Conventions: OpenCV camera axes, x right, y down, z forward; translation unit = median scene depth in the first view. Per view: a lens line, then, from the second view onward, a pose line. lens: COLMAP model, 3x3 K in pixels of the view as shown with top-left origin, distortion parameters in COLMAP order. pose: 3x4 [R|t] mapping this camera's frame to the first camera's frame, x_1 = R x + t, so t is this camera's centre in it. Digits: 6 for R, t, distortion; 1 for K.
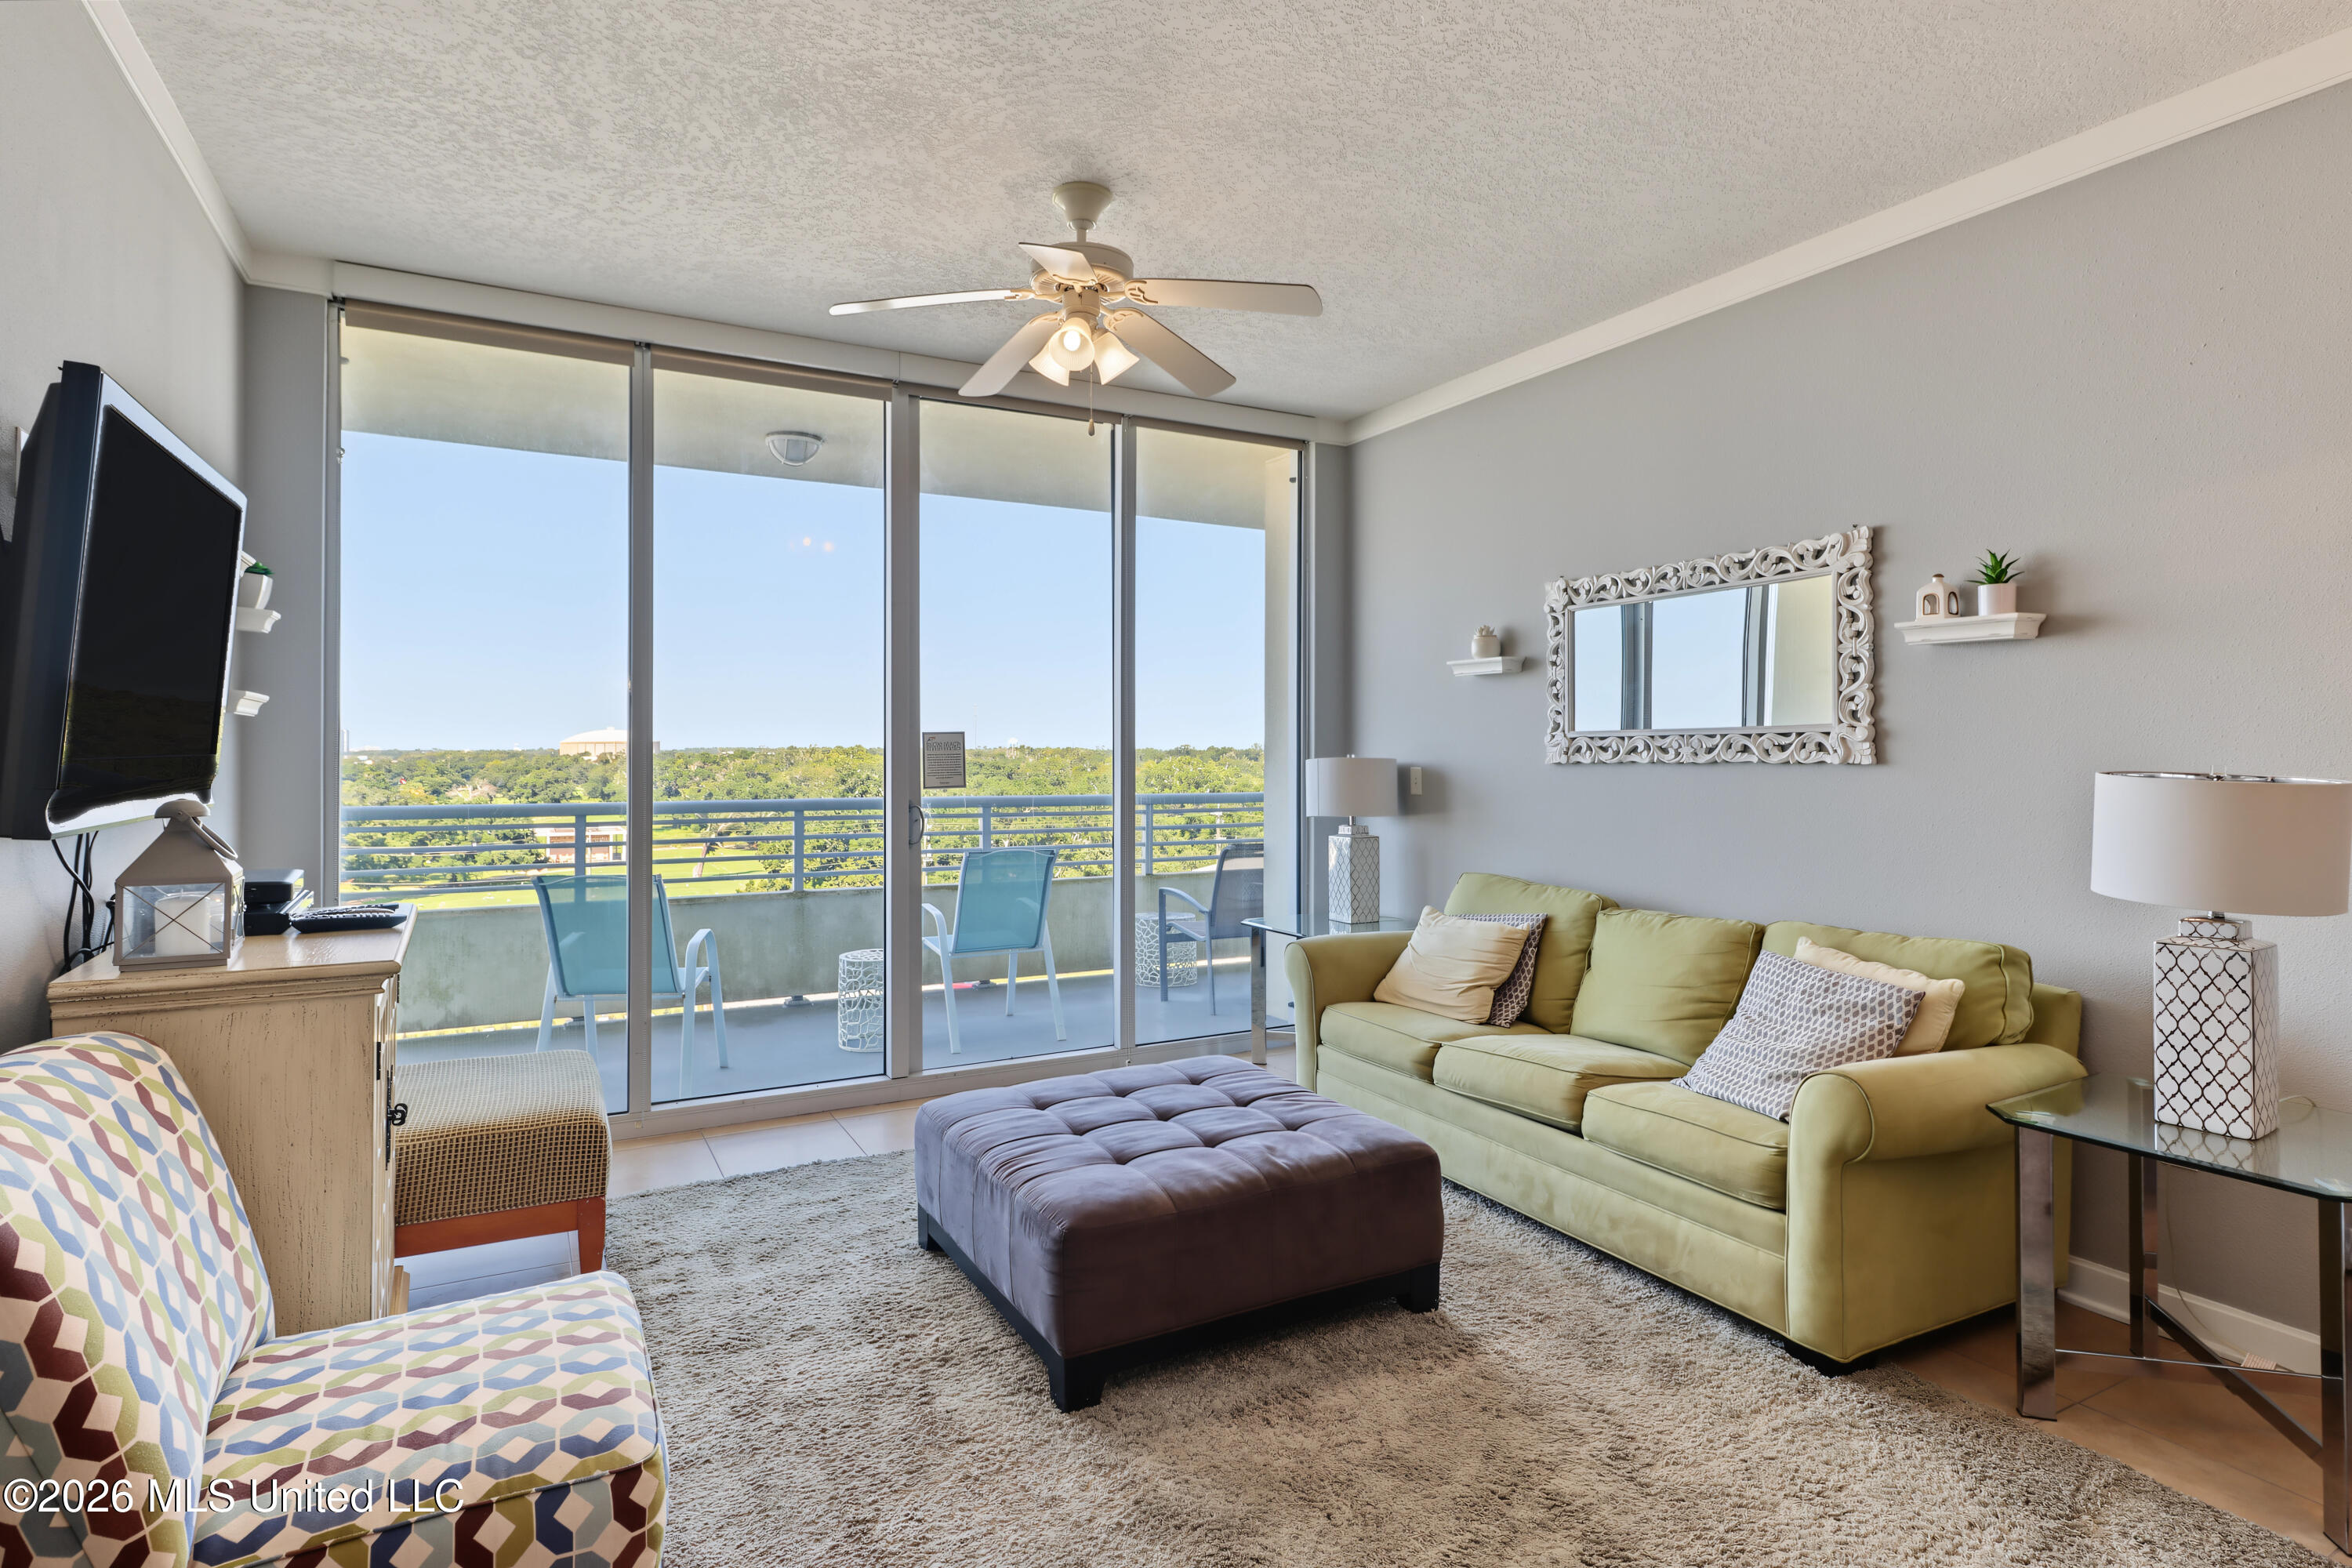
lens RADIAL K [[1221.3, 0, 1195.4], [0, 1221.3, 751.4], [0, 0, 1]] dist [-0.004381, -0.000425]
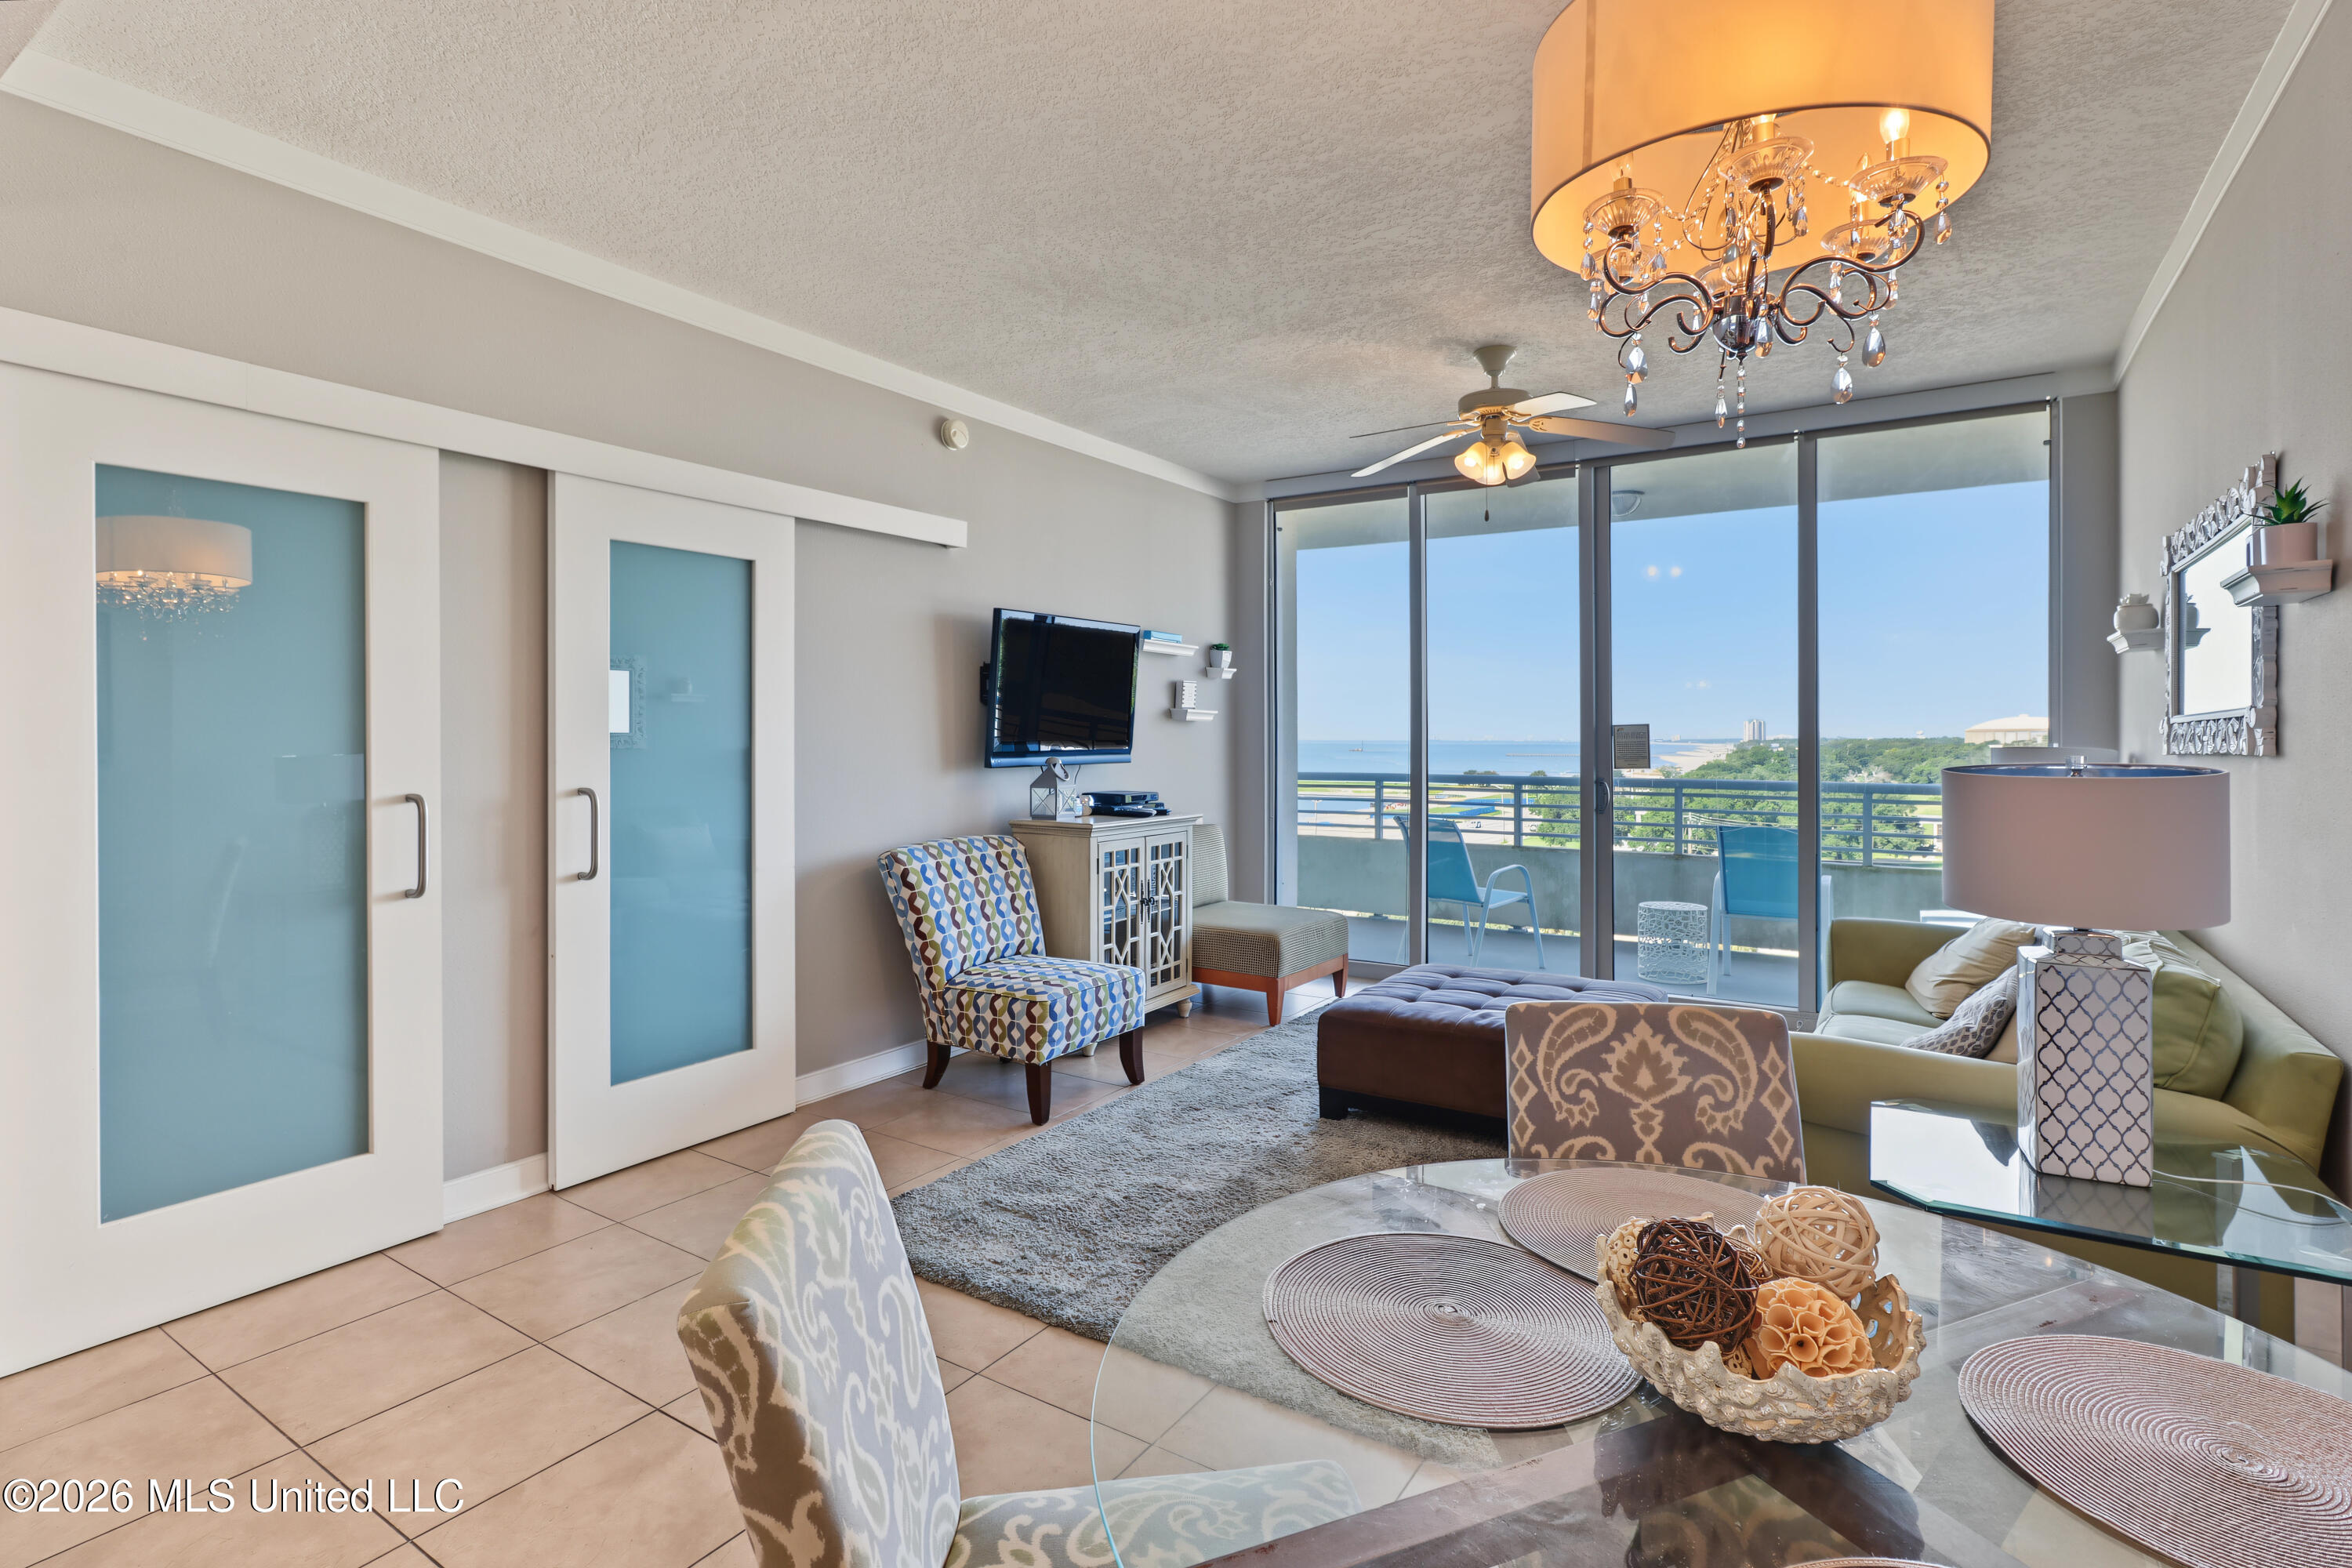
lens RADIAL K [[1144.4, 0, 1163.5], [0, 1144.4, 738.7], [0, 0, 1]] dist [-0.002090, 0.000797]
pose [[0.469858, 0.000214, -0.882742, 0.614363], [-0.000586, 1.000000, -0.000070, -0.000403], [0.882742, 0.000550, 0.469858, 0.014615]]
